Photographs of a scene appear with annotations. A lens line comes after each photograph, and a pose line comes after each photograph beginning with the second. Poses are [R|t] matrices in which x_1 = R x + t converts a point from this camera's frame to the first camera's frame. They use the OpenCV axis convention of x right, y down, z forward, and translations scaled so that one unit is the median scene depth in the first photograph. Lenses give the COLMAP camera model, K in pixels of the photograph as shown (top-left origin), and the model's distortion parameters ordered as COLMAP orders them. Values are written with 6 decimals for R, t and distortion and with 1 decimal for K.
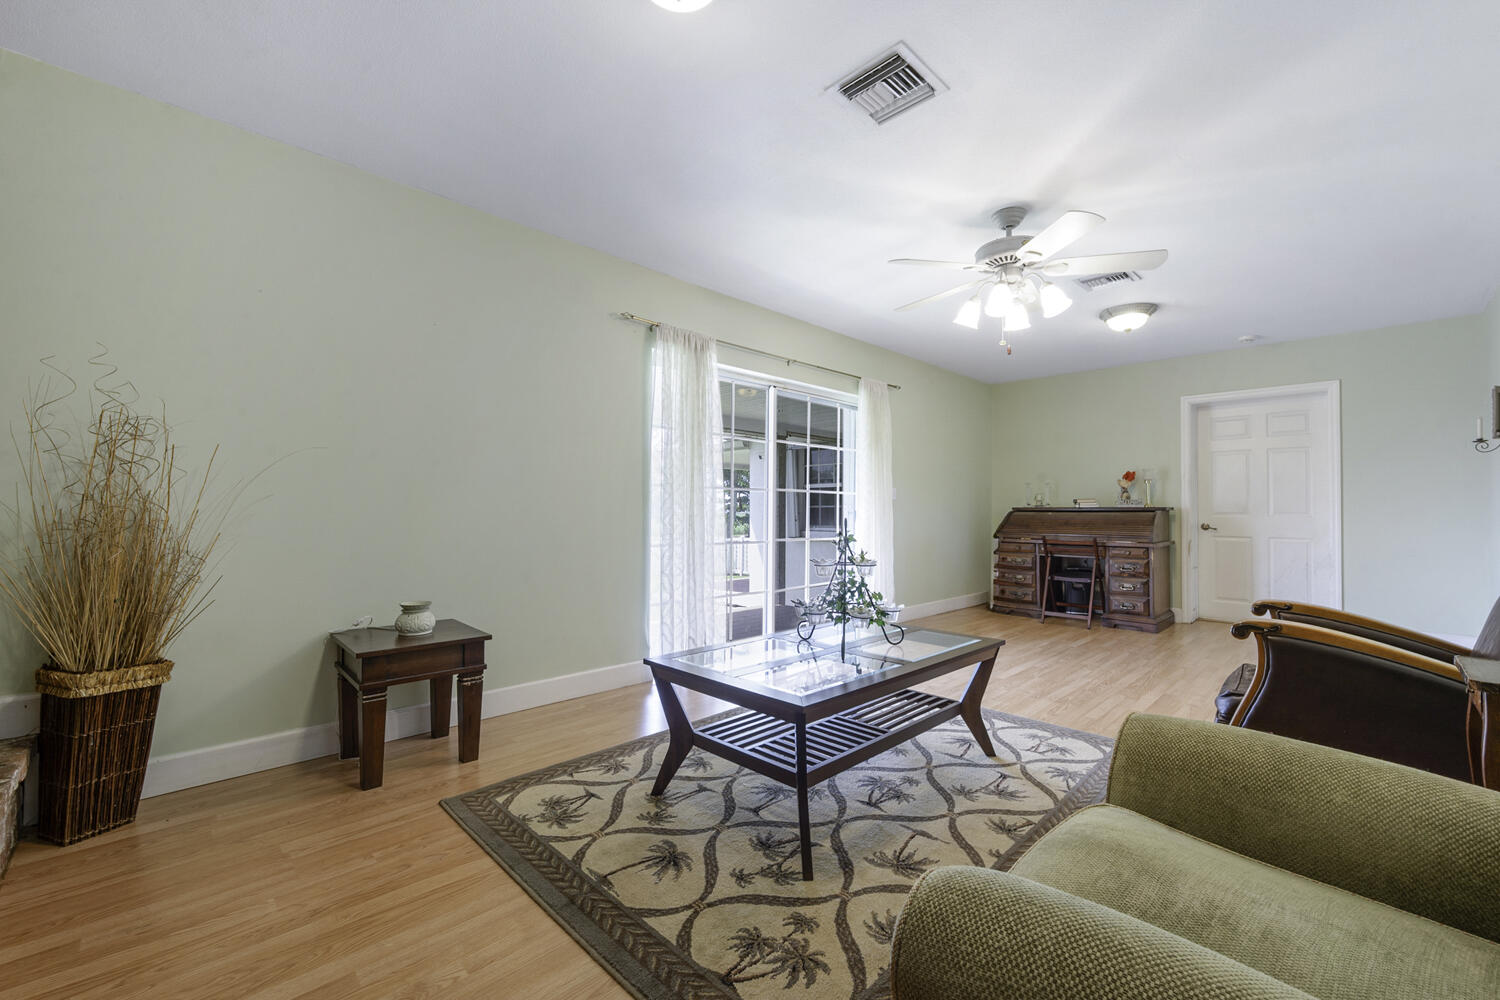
lens RADIAL K [[591.7, 0, 749.1], [0, 591.7, 502.5], [0, 0, 1]] dist [0.000089, -0.000477]
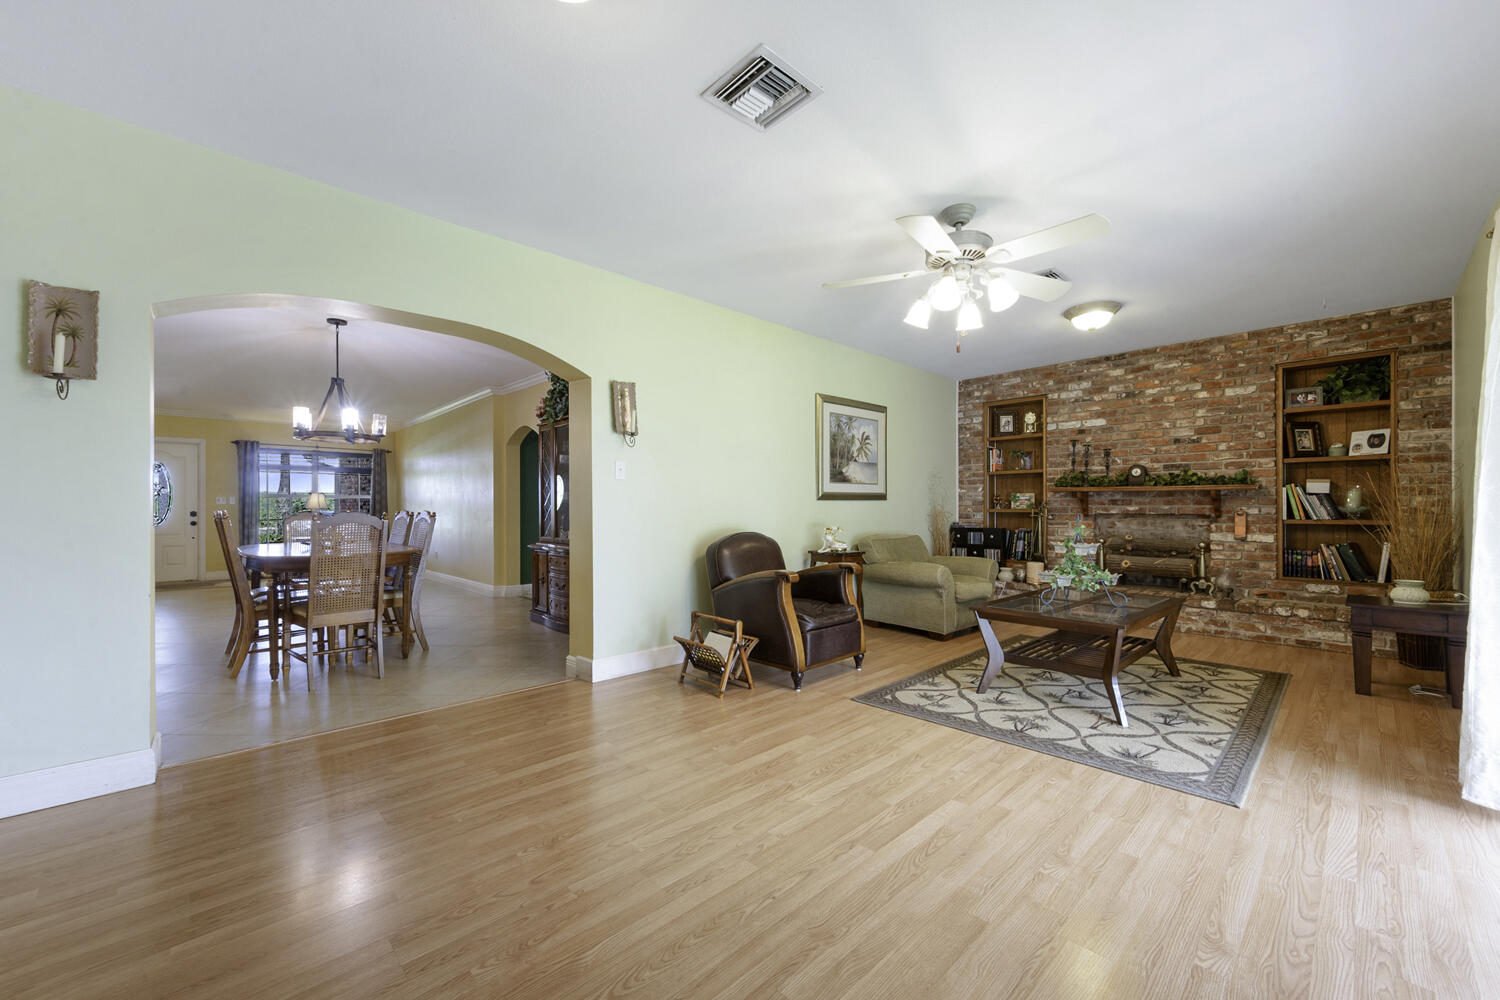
lens RADIAL K [[591.7, 0, 753.8], [0, 591.7, 504.2], [0, 0, 1]] dist [0.000089, -0.000477]
pose [[-0.999982, -0.004268, -0.004118, 0.960522], [-0.004182, 0.999778, -0.020651, 0.033045], [0.004205, -0.020633, -0.999778, 2.427463]]
